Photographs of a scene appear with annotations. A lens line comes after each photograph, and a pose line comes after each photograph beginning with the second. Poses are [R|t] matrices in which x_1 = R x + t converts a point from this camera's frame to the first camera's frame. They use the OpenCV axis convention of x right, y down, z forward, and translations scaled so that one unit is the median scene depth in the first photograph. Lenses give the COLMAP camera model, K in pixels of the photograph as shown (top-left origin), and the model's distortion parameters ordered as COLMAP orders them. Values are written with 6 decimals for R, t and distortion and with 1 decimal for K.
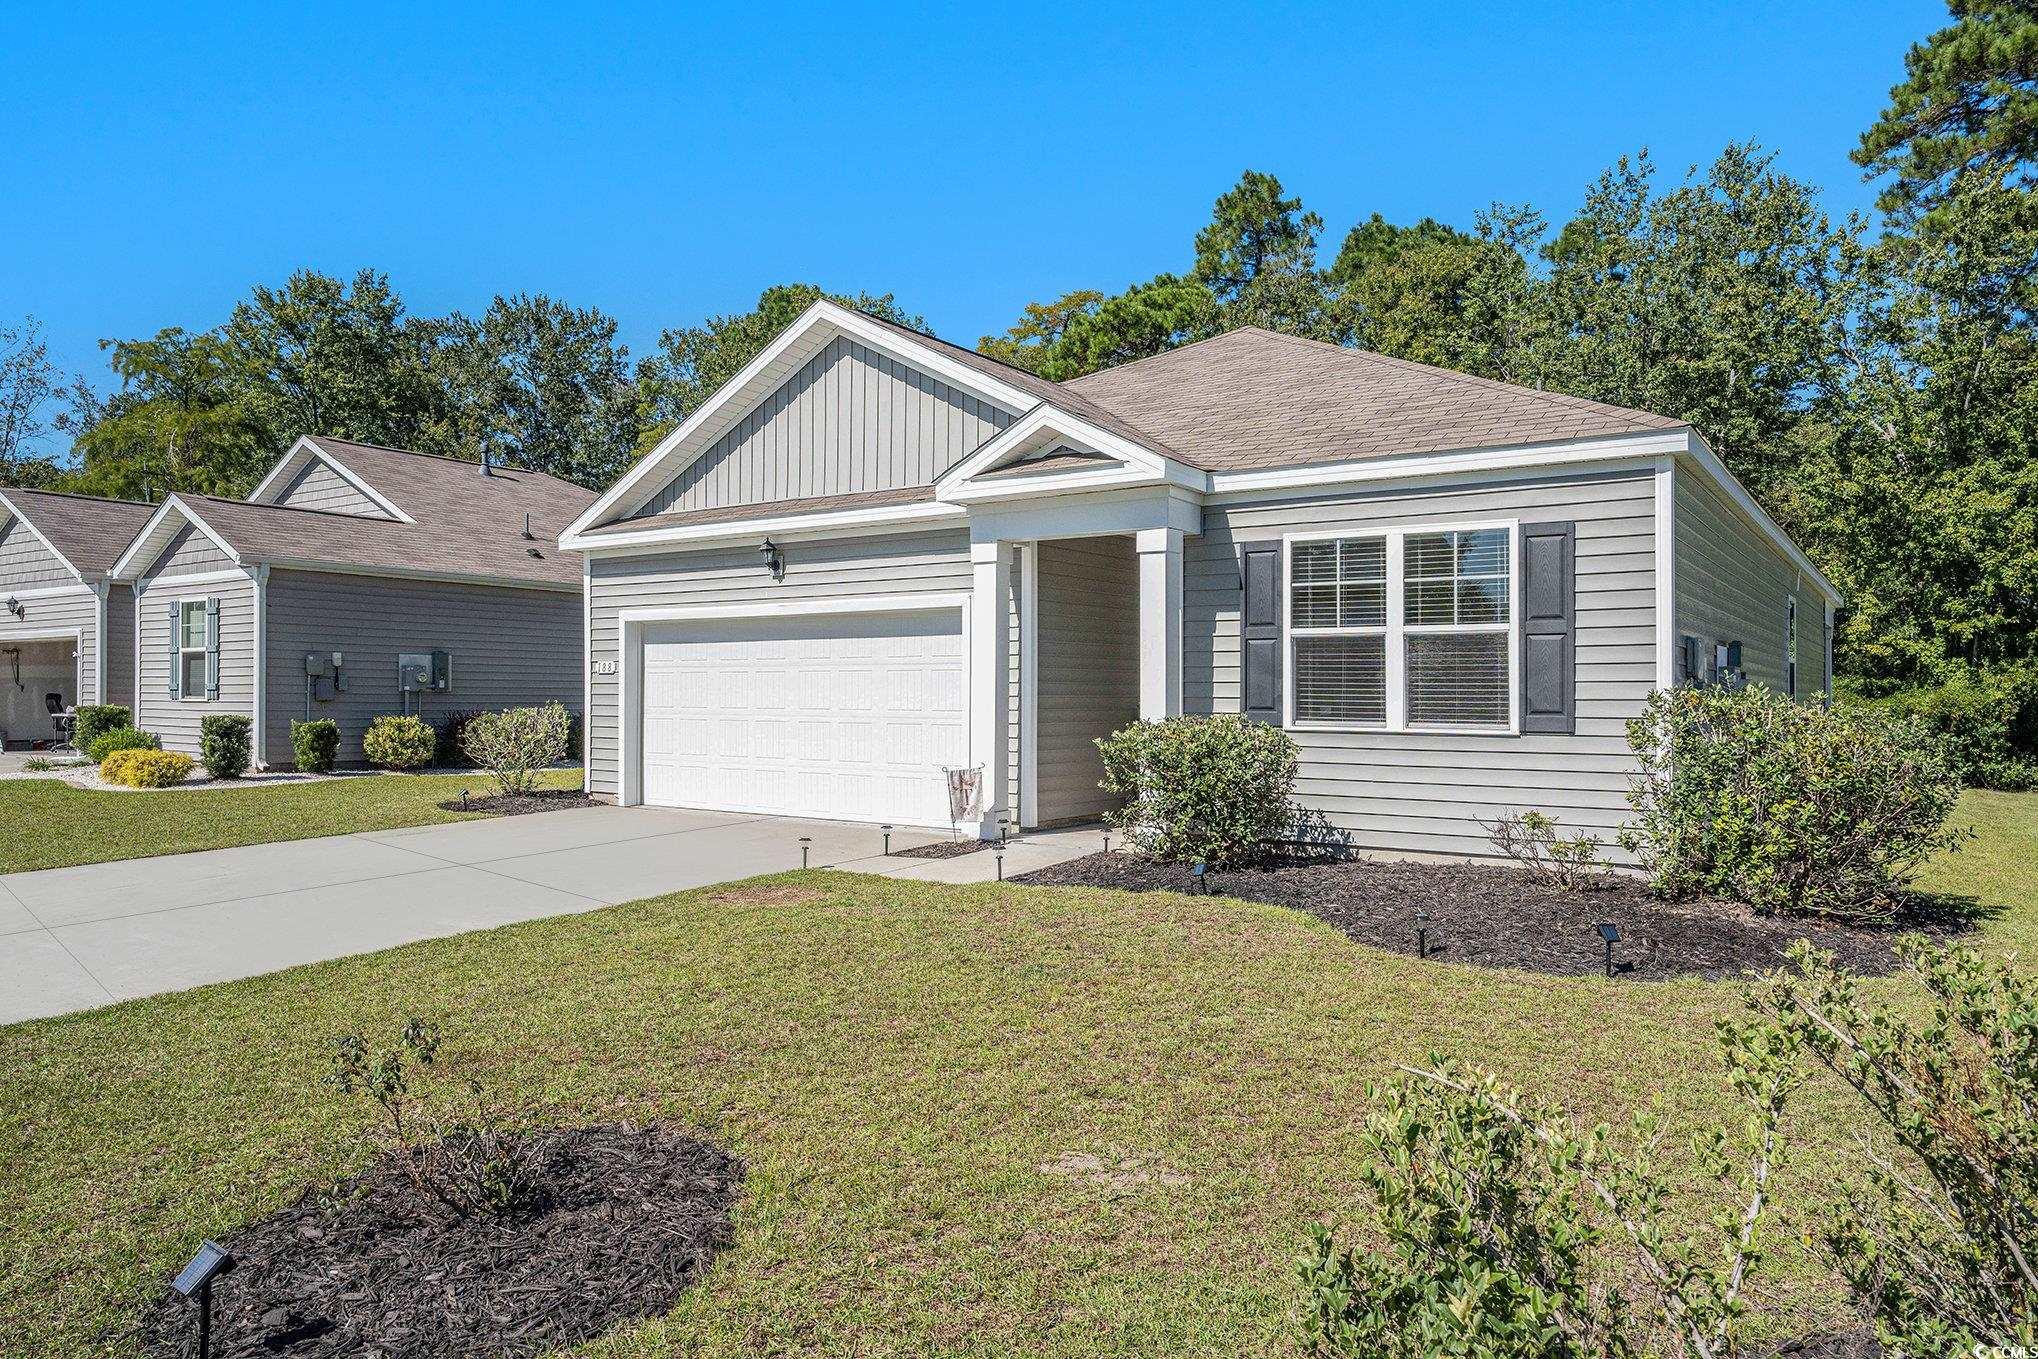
lens RADIAL K [[1384.1, 0, 1023.0], [0, 1384.1, 680.1], [0, 0, 1]] dist [-0.013636, 0.008661]
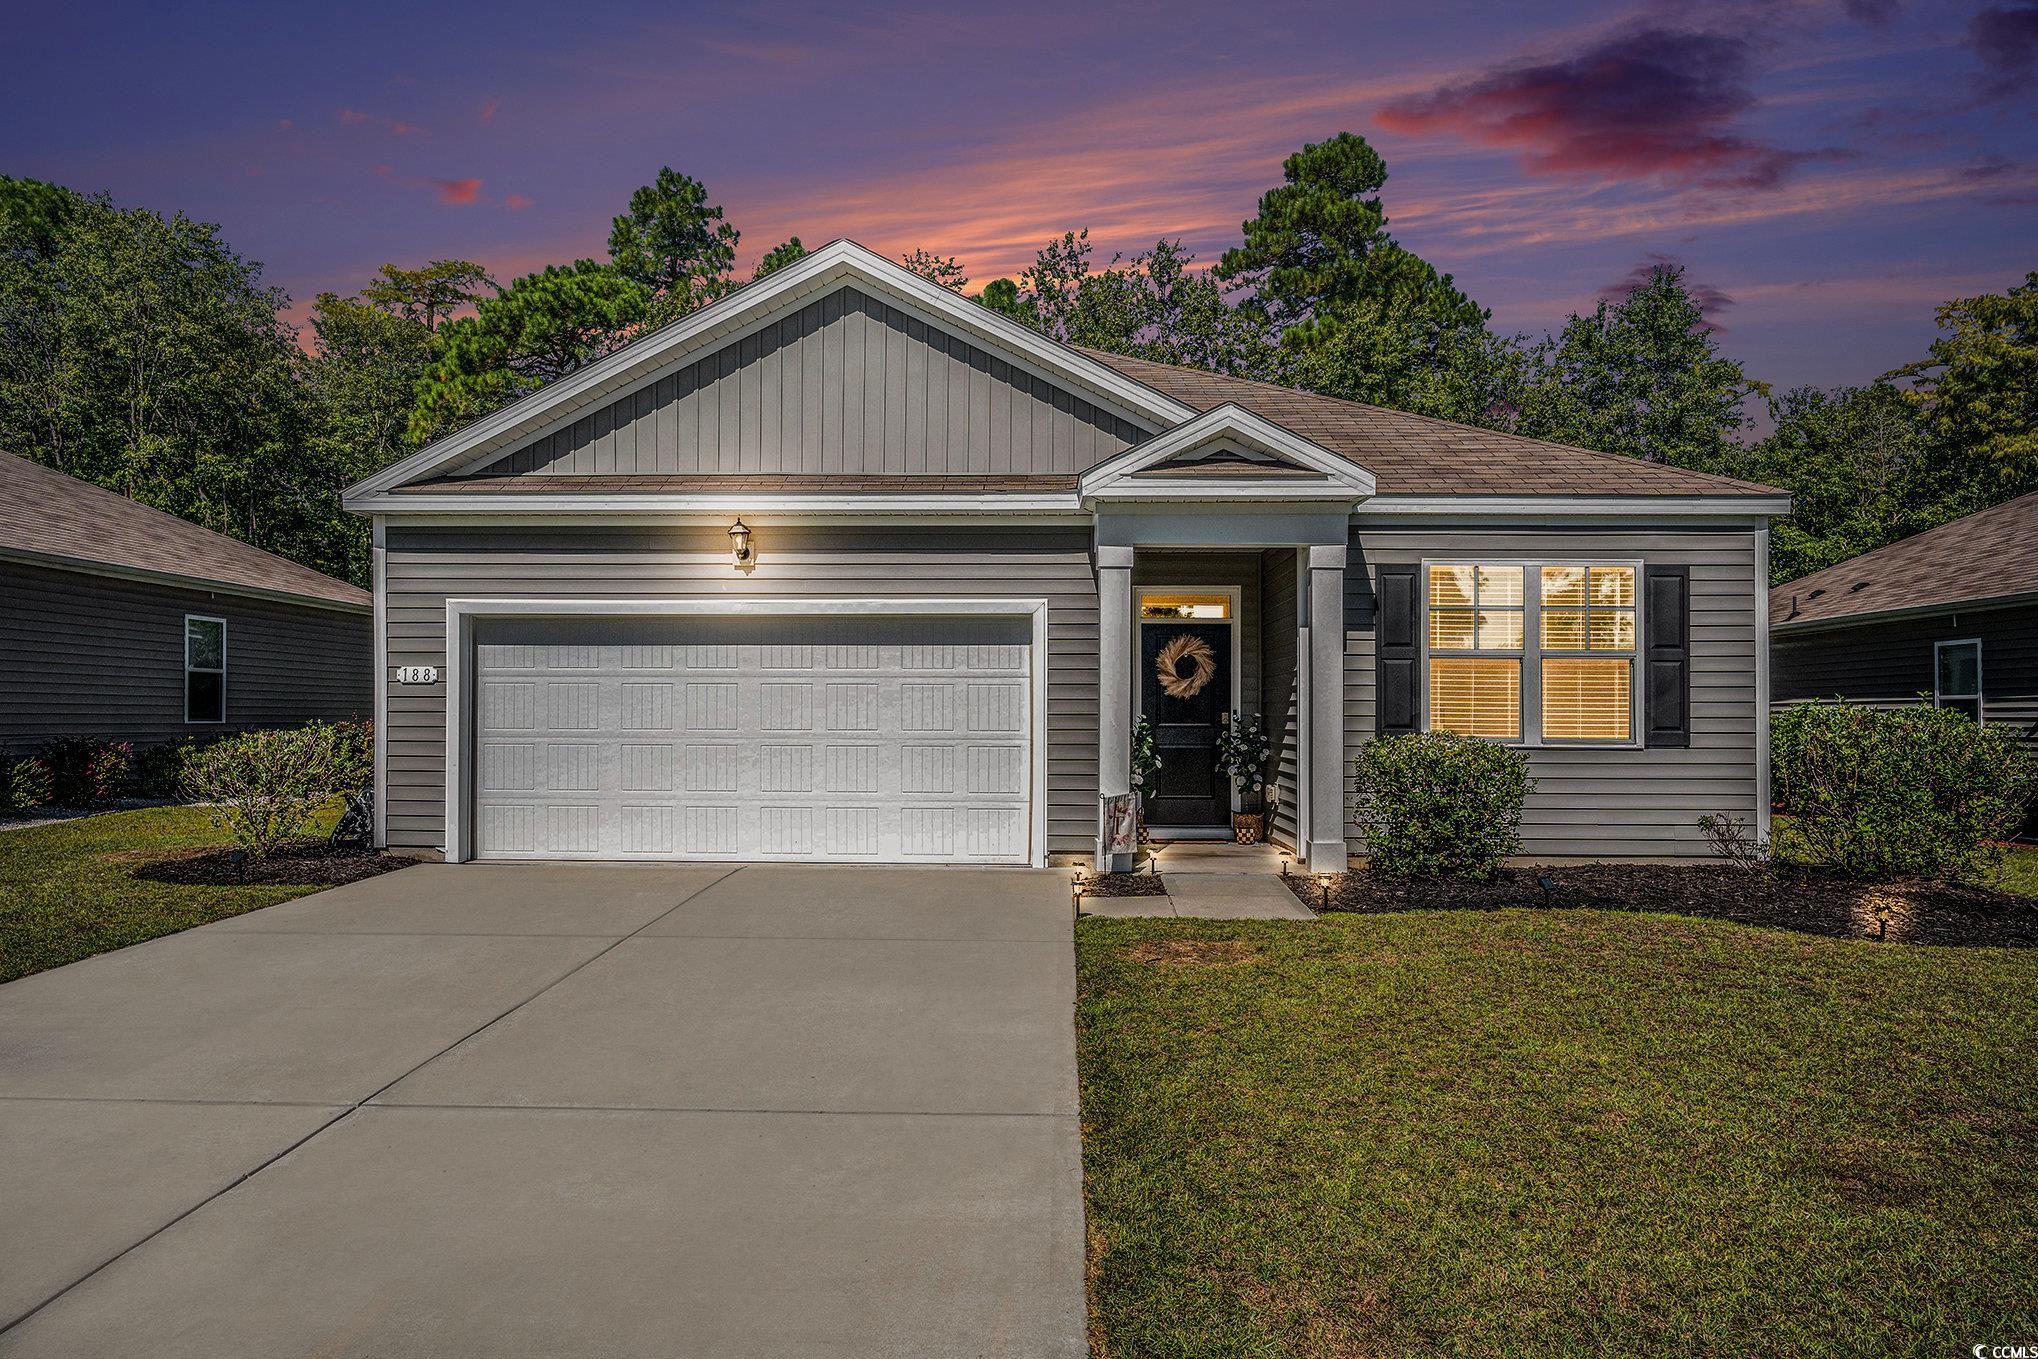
lens RADIAL K [[1384.1, 0, 1011.9], [0, 1384.1, 682.6], [0, 0, 1]] dist [-0.013636, 0.008661]
pose [[0.831718, 0.015514, 0.554981, -0.608107], [-0.006908, 0.999821, -0.017597, 0.007714], [-0.555155, 0.010802, 0.831677, 0.291719]]
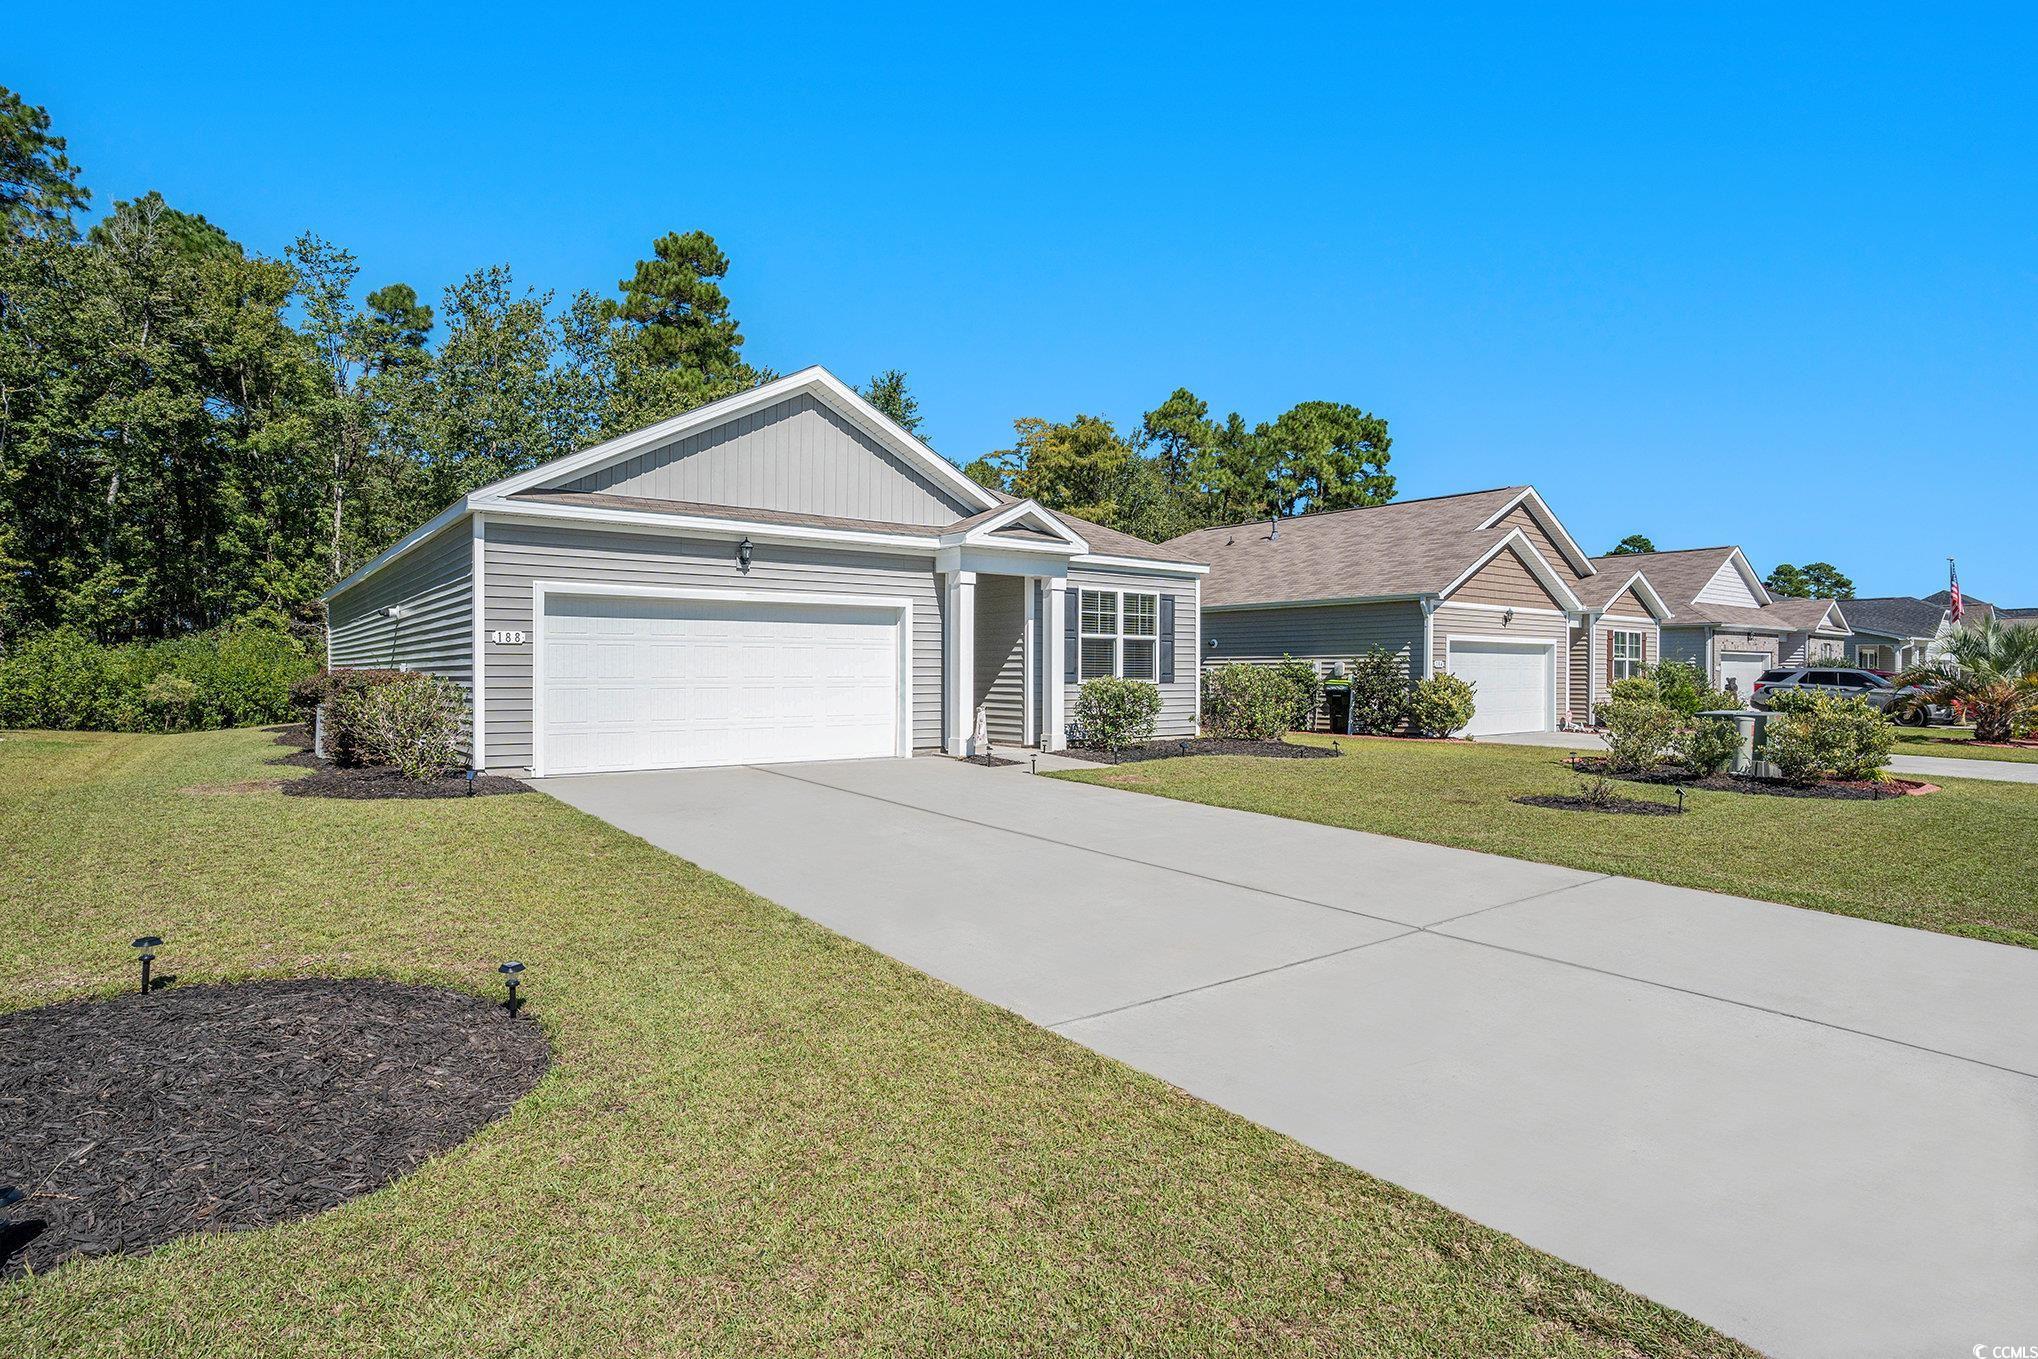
lens RADIAL K [[1116.5, 0, 1017.0], [0, 1116.5, 676.7], [0, 0, 1]] dist [0.003548, 0.002811]
pose [[0.279682, -0.005655, 0.960076, -1.299555], [-0.009019, 0.999923, 0.008517, 0.011762], [-0.960050, -0.011041, 0.279609, 0.601158]]
